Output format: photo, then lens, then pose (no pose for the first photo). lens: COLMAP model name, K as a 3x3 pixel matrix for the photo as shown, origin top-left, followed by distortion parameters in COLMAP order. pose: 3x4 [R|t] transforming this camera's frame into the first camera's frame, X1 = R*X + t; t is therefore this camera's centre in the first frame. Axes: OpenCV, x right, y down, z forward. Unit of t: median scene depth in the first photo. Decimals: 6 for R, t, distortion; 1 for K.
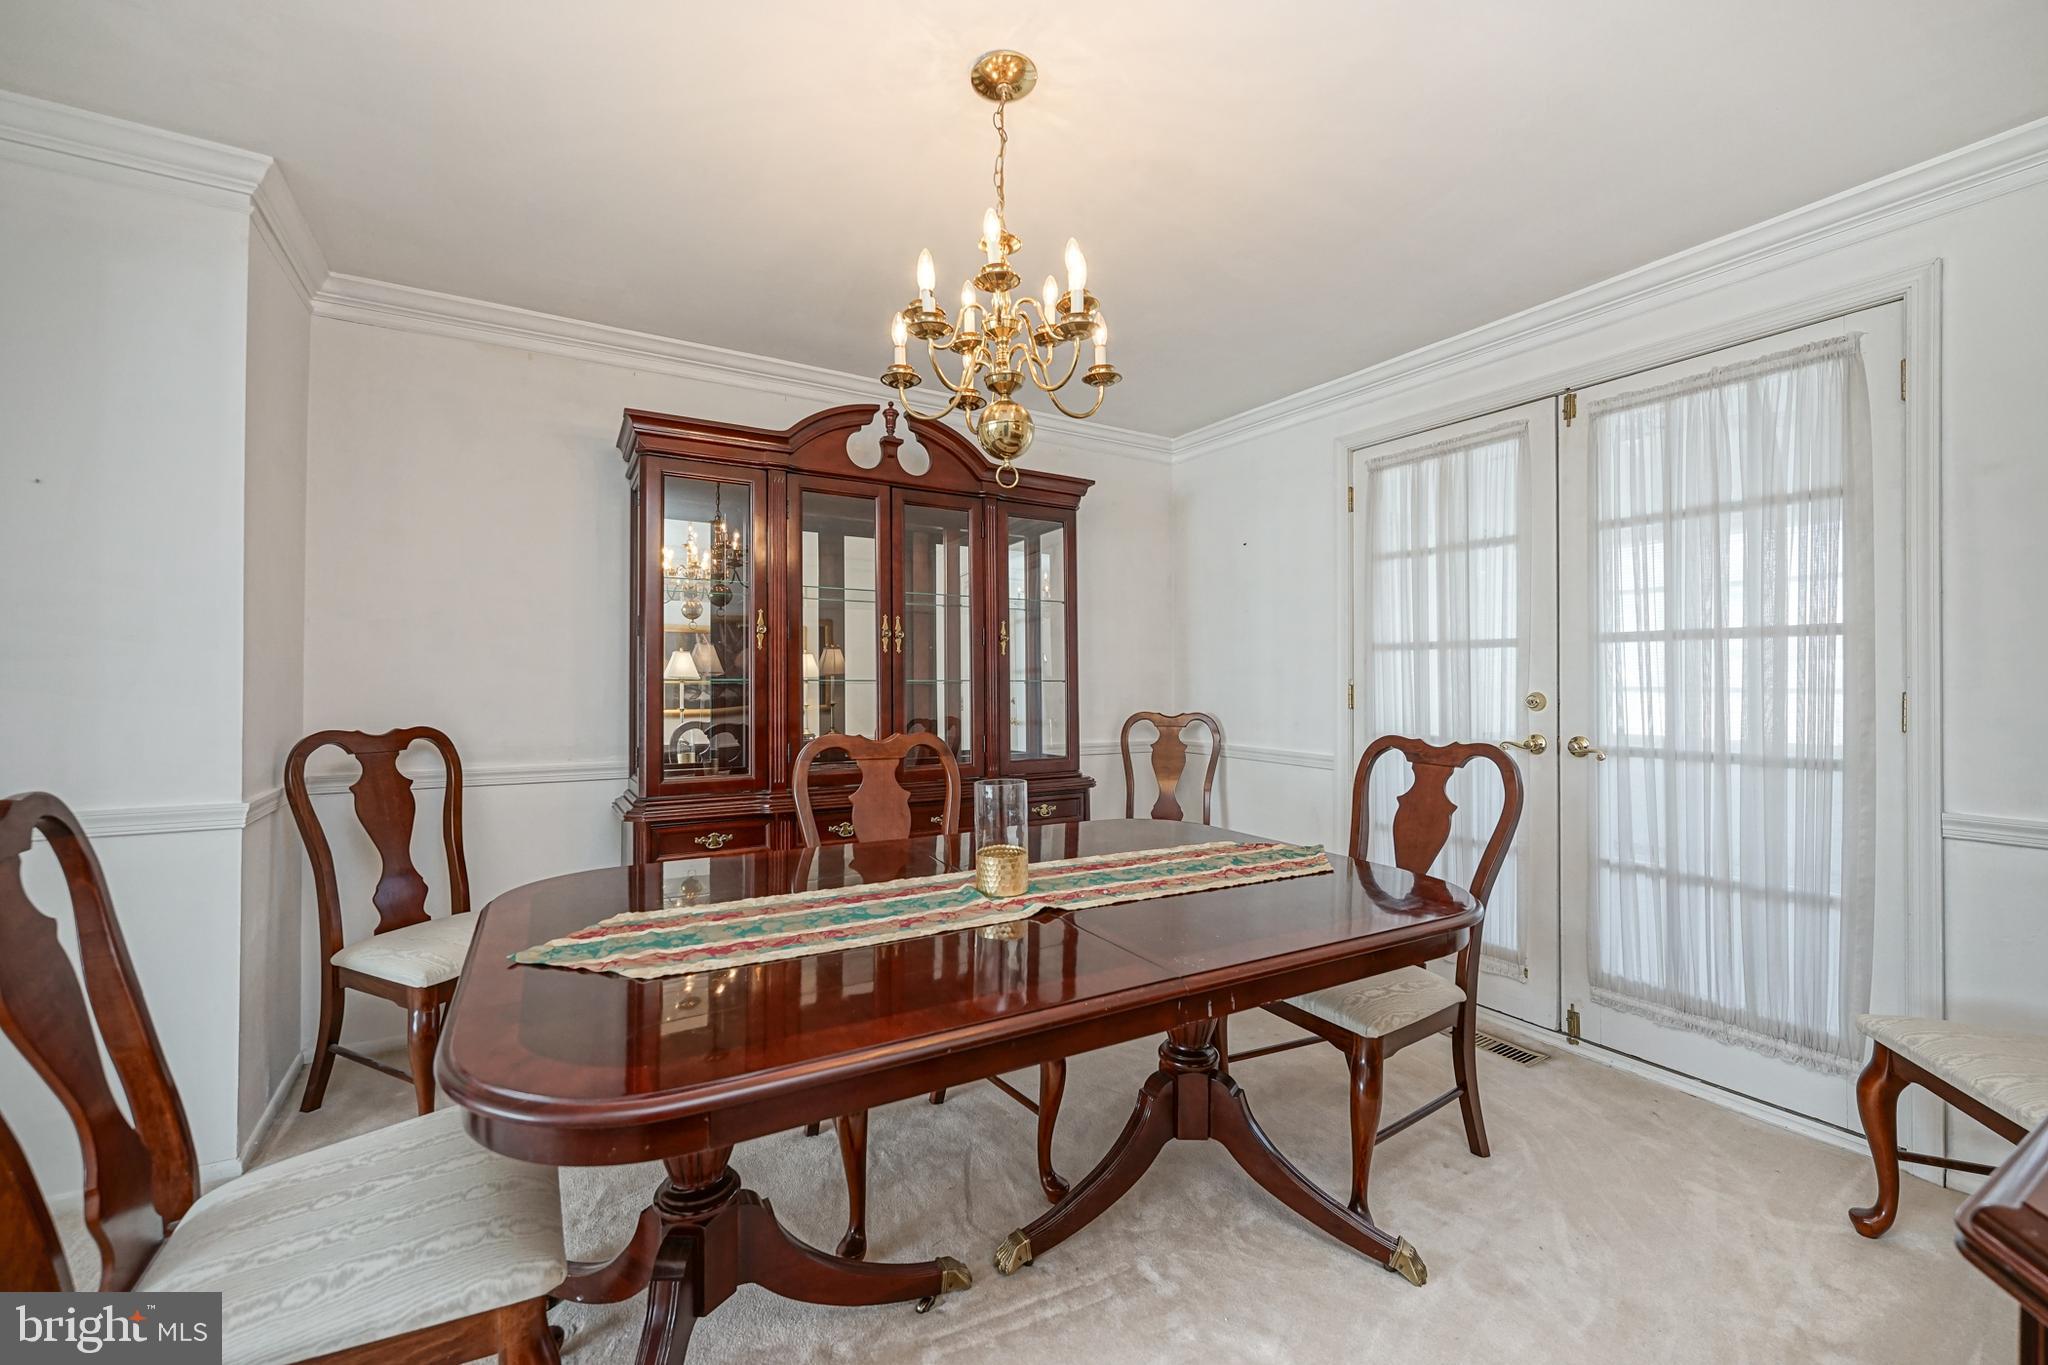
lens RADIAL K [[826.3, 0, 1027.0], [0, 826.3, 673.1], [0, 0, 1]] dist [-0.002576, 0.000112]
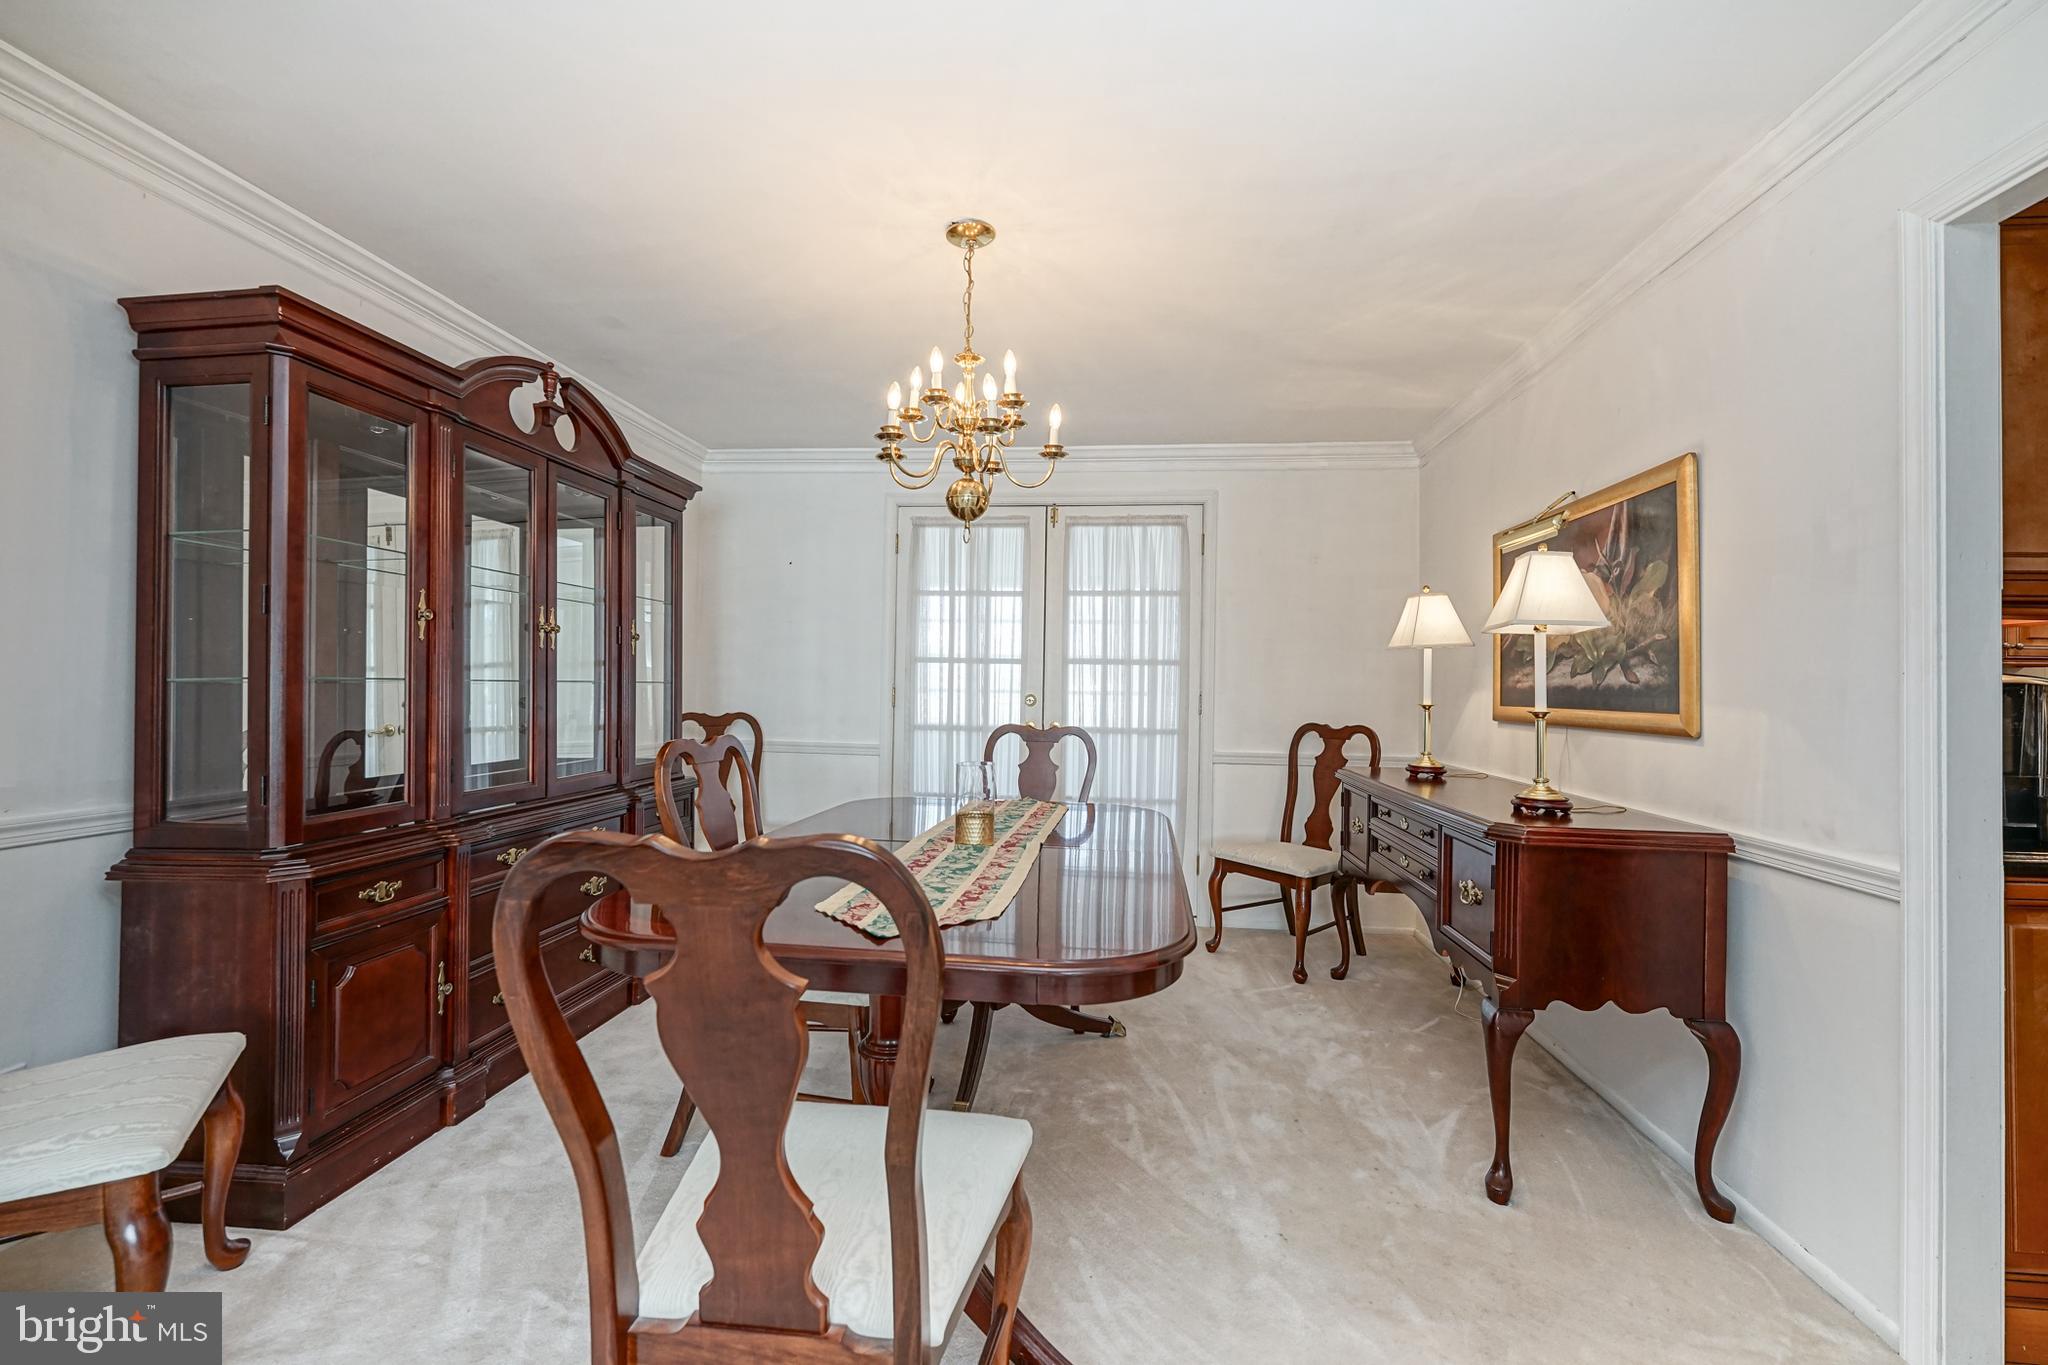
lens RADIAL K [[826.3, 0, 1027.0], [0, 826.3, 673.1], [0, 0, 1]] dist [-0.002576, 0.000112]
pose [[0.600390, 0.019478, 0.799470, -0.612878], [-0.020819, 0.999745, -0.008722, -0.002302], [-0.799437, -0.011407, 0.600642, 0.076190]]
